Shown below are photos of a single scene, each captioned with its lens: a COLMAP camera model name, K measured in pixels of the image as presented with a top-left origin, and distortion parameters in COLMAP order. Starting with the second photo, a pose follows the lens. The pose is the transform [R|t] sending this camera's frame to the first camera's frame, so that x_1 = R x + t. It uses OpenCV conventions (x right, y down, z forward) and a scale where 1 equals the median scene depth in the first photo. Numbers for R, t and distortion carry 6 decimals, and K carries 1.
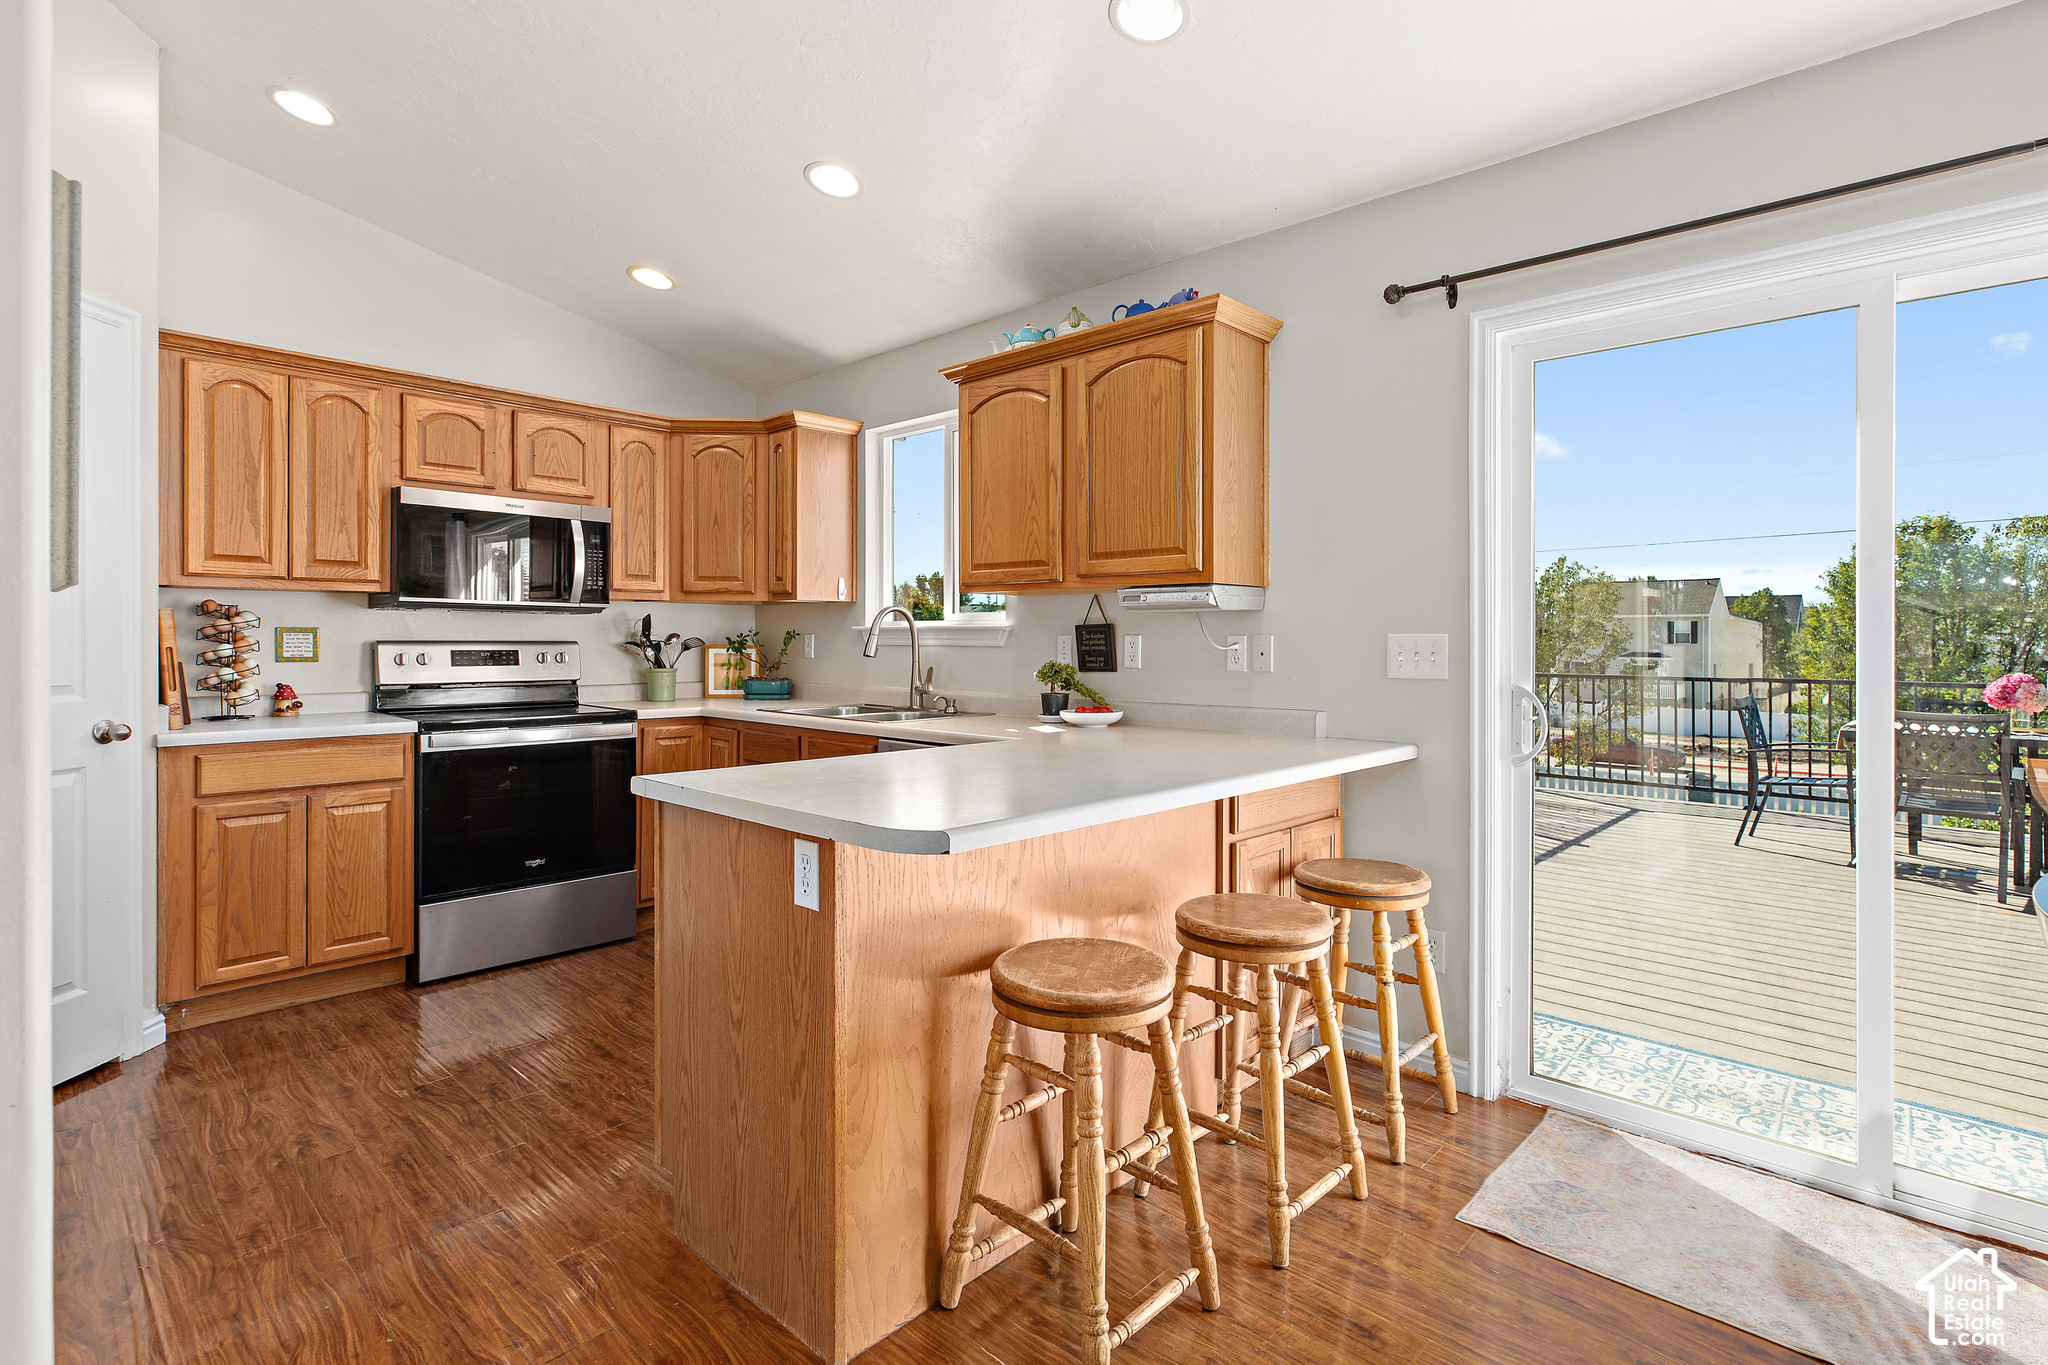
lens RADIAL K [[995.9, 0, 1025.6], [0, 995.9, 644.6], [0, 0, 1]] dist [-0.001119, 0.000229]
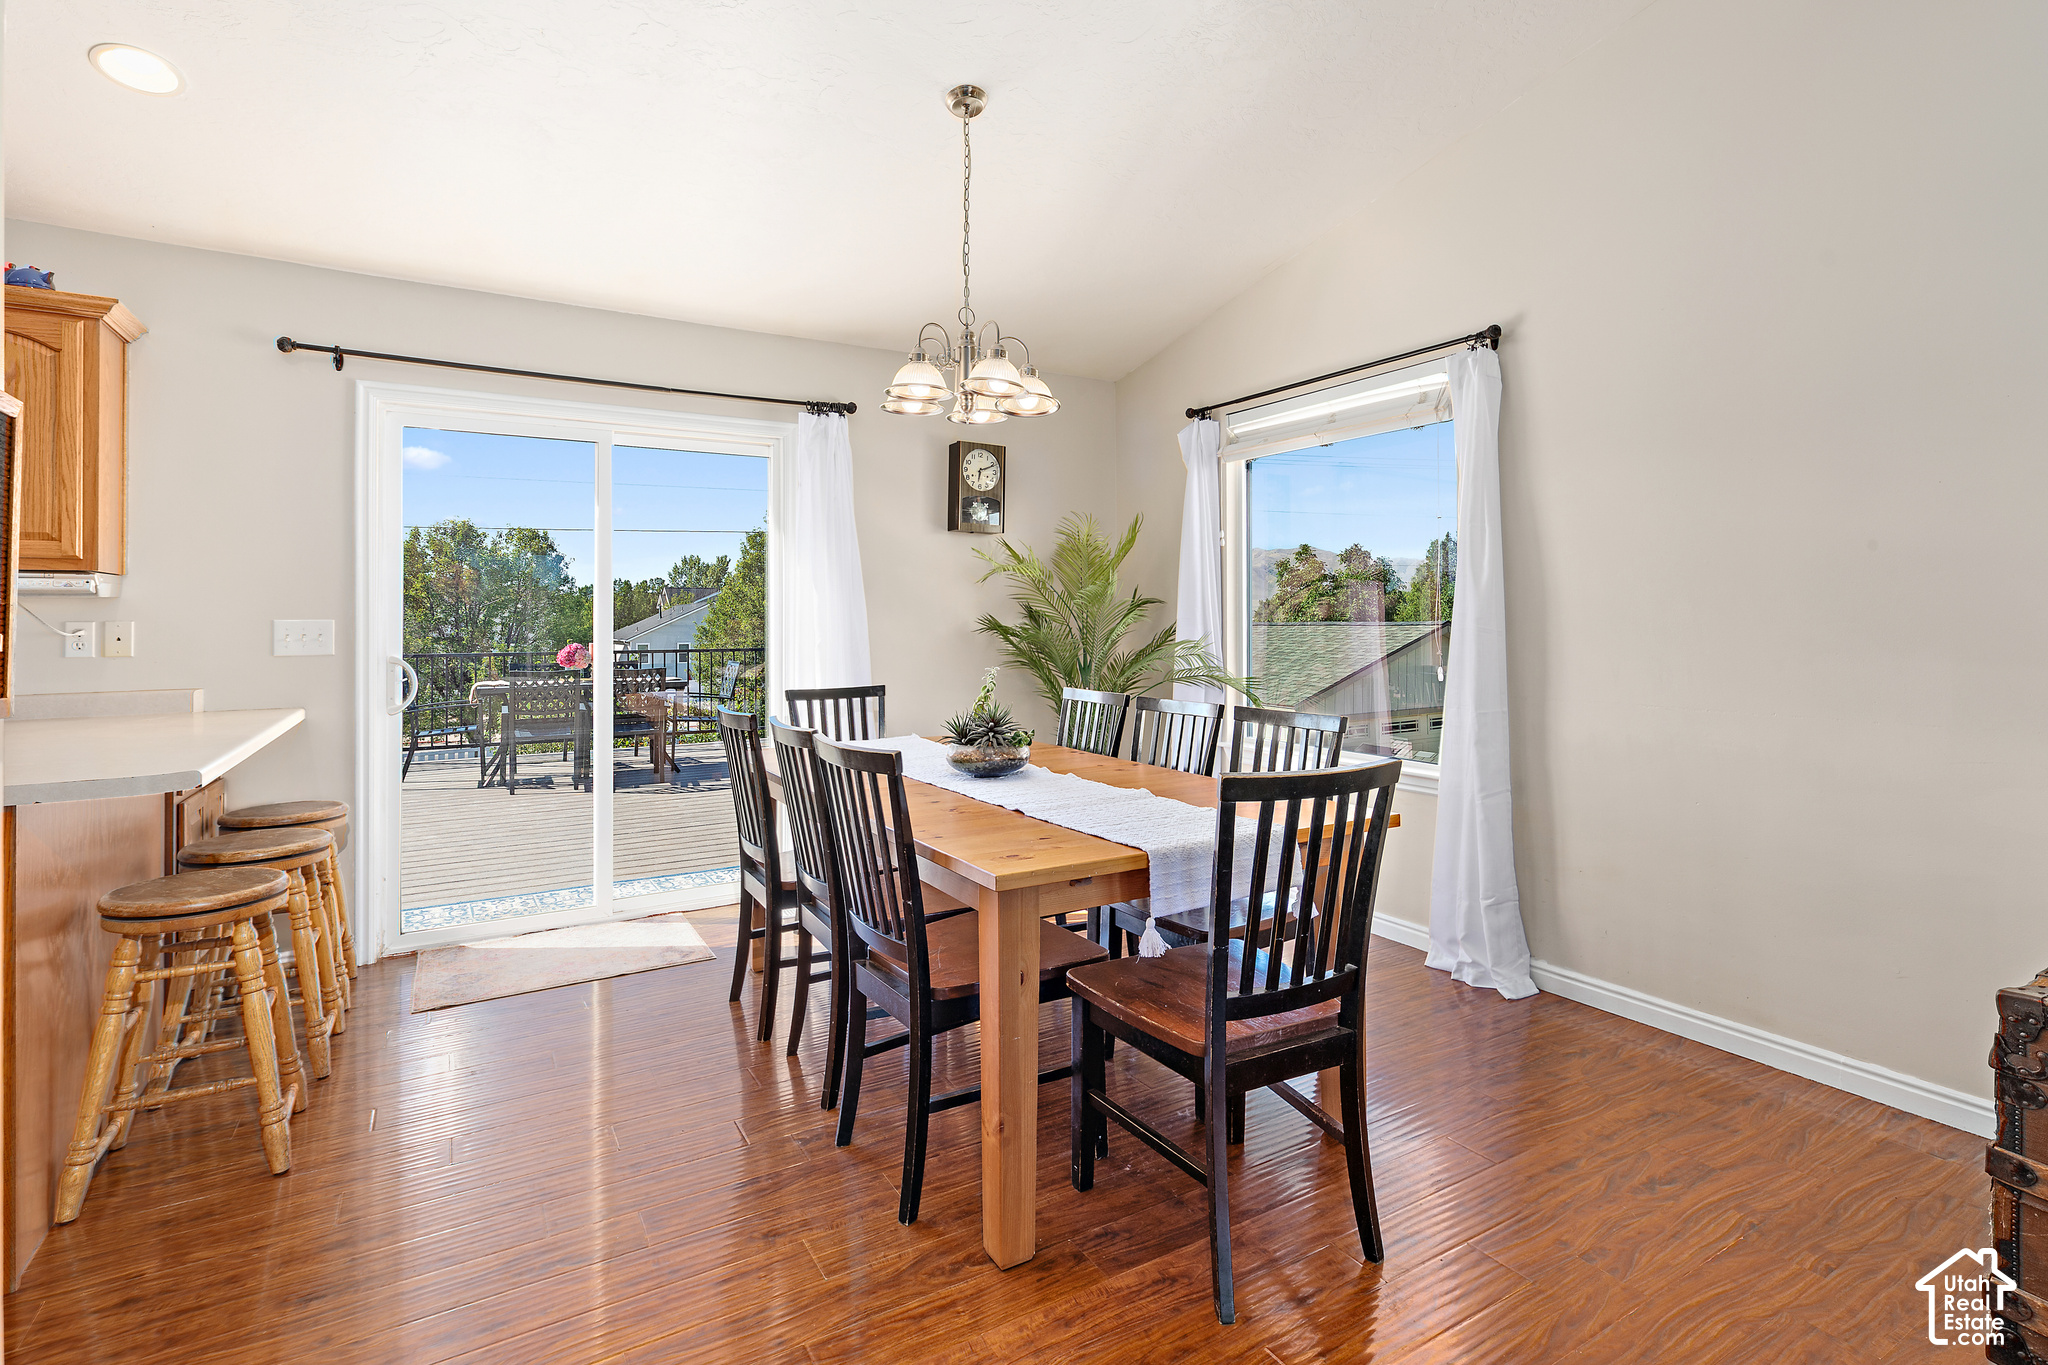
lens RADIAL K [[979.5, 0, 1029.1], [0, 979.5, 605.7], [0, 0, 1]] dist [-0.000004, 0.000100]
pose [[0.283298, 0.009753, 0.958982, -0.412683], [0.010688, 0.999854, -0.013326, -0.001656], [-0.958972, 0.014025, 0.283152, -0.175095]]
